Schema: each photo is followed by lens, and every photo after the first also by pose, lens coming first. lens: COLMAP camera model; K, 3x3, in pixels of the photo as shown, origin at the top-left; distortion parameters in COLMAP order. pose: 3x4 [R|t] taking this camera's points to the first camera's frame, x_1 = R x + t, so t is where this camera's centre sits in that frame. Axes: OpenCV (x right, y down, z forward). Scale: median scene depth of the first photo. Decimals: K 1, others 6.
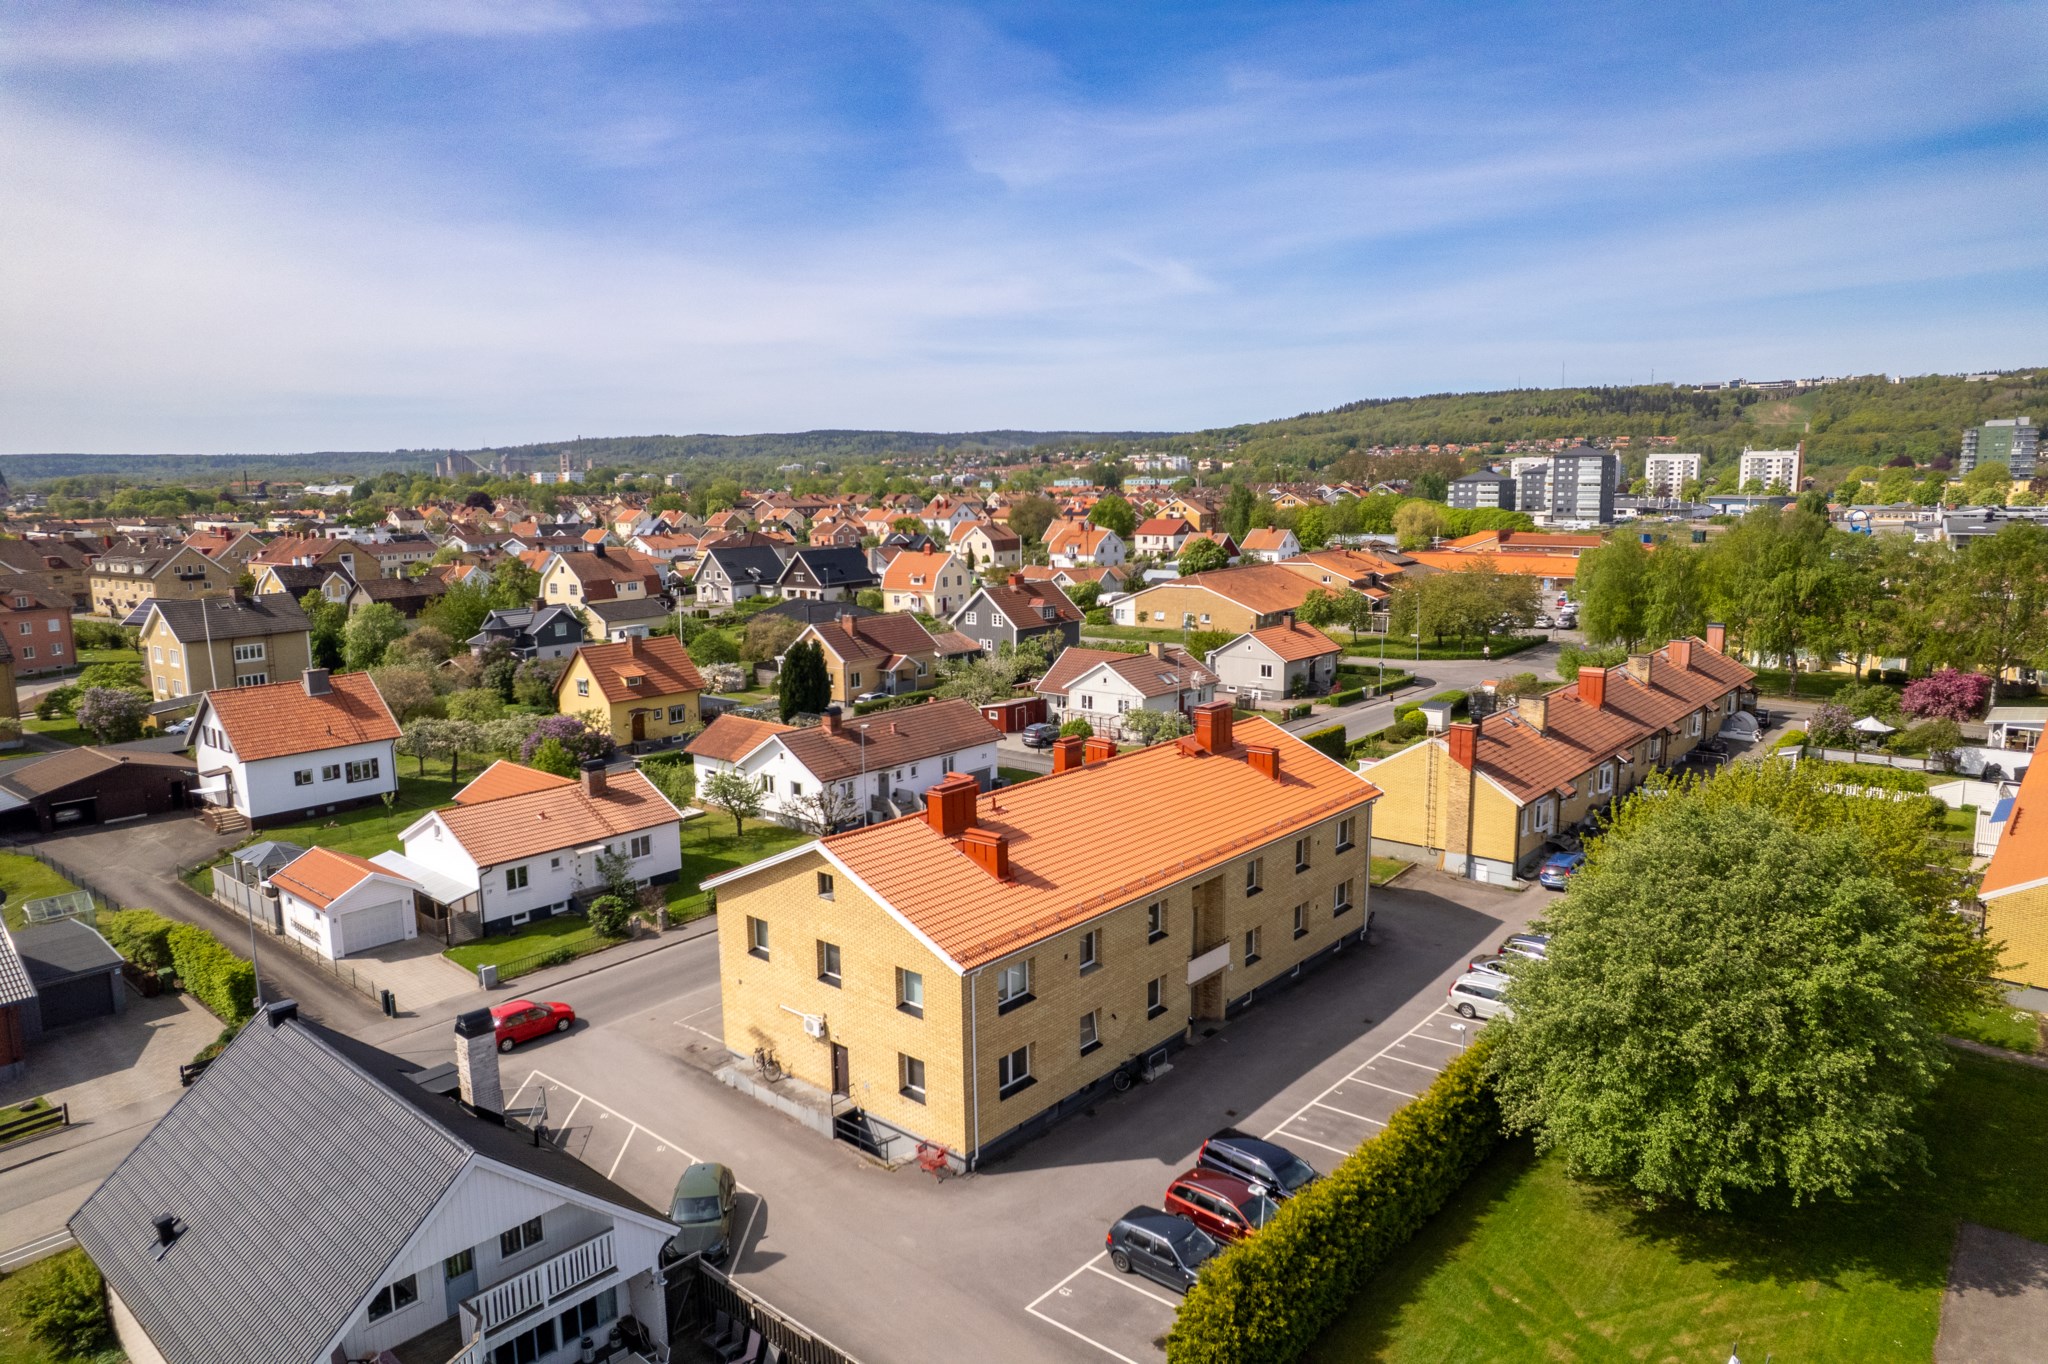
lens RADIAL K [[1300.0, 0, 1024.0], [0, 1300.0, 682.0], [0, 0, 1]] dist [-0.092314, 0.081133]
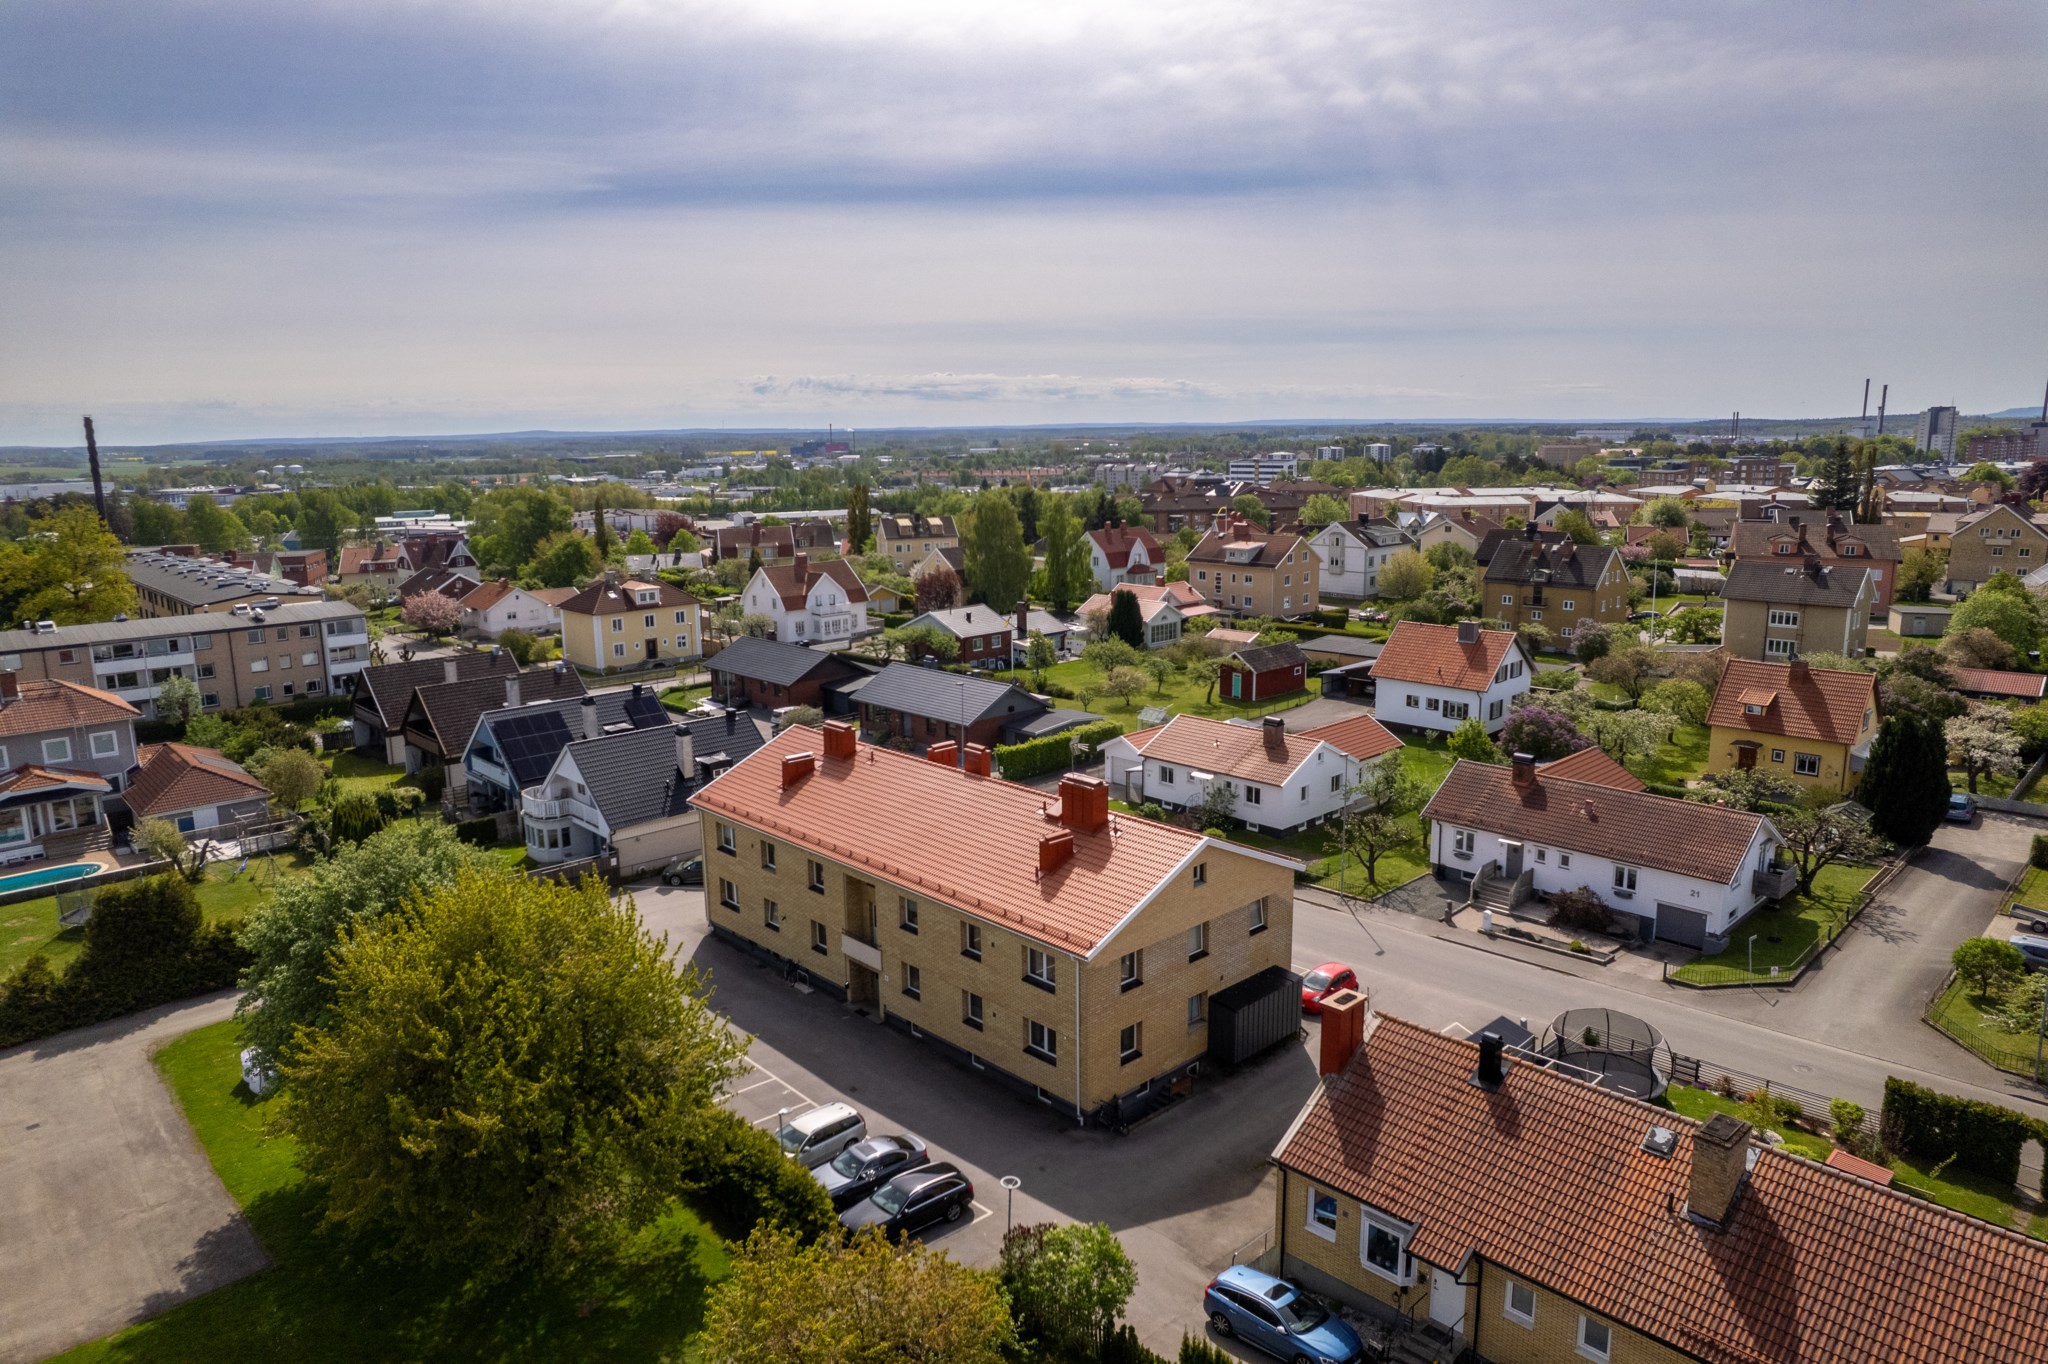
lens RADIAL K [[1300.0, 0, 1024.0], [0, 1300.0, 682.0], [0, 0, 1]] dist [-0.092314, 0.081133]
pose [[-0.096571, 0.204771, -0.974034, 0.176727], [-0.144366, 0.965378, 0.217264, -0.041135], [0.984801, 0.161599, -0.063666, 0.176212]]
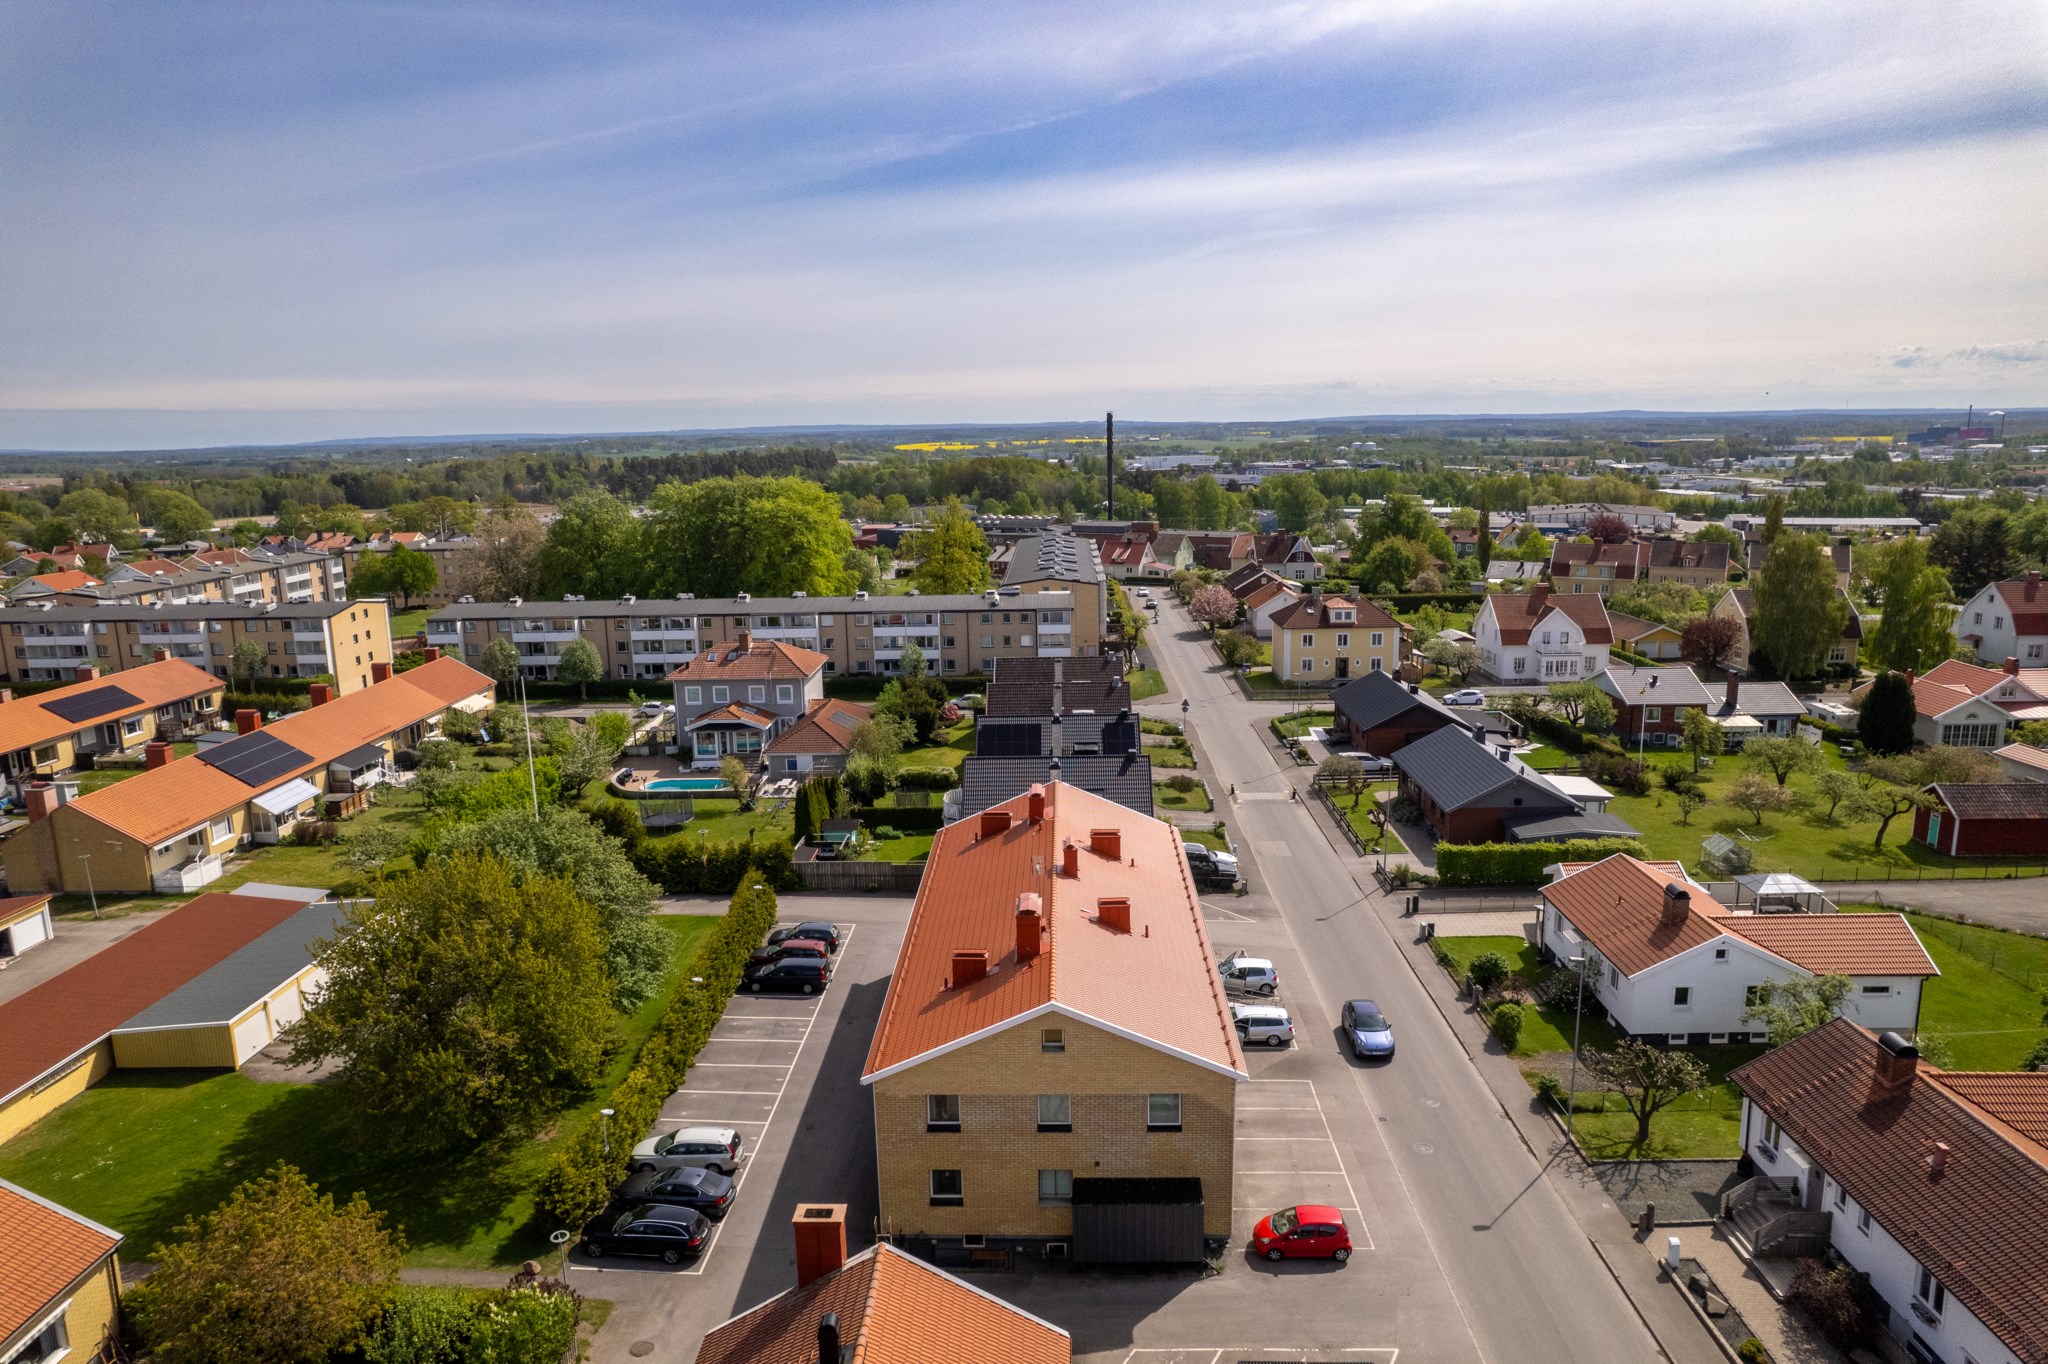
lens RADIAL K [[1300.0, 0, 1024.0], [0, 1300.0, 682.0], [0, 0, 1]] dist [-0.092314, 0.081133]
pose [[-0.773419, 0.150372, -0.615801, 0.110659], [-0.071298, 0.944656, 0.320223, -0.067790], [0.629872, 0.291572, -0.719894, 0.275394]]
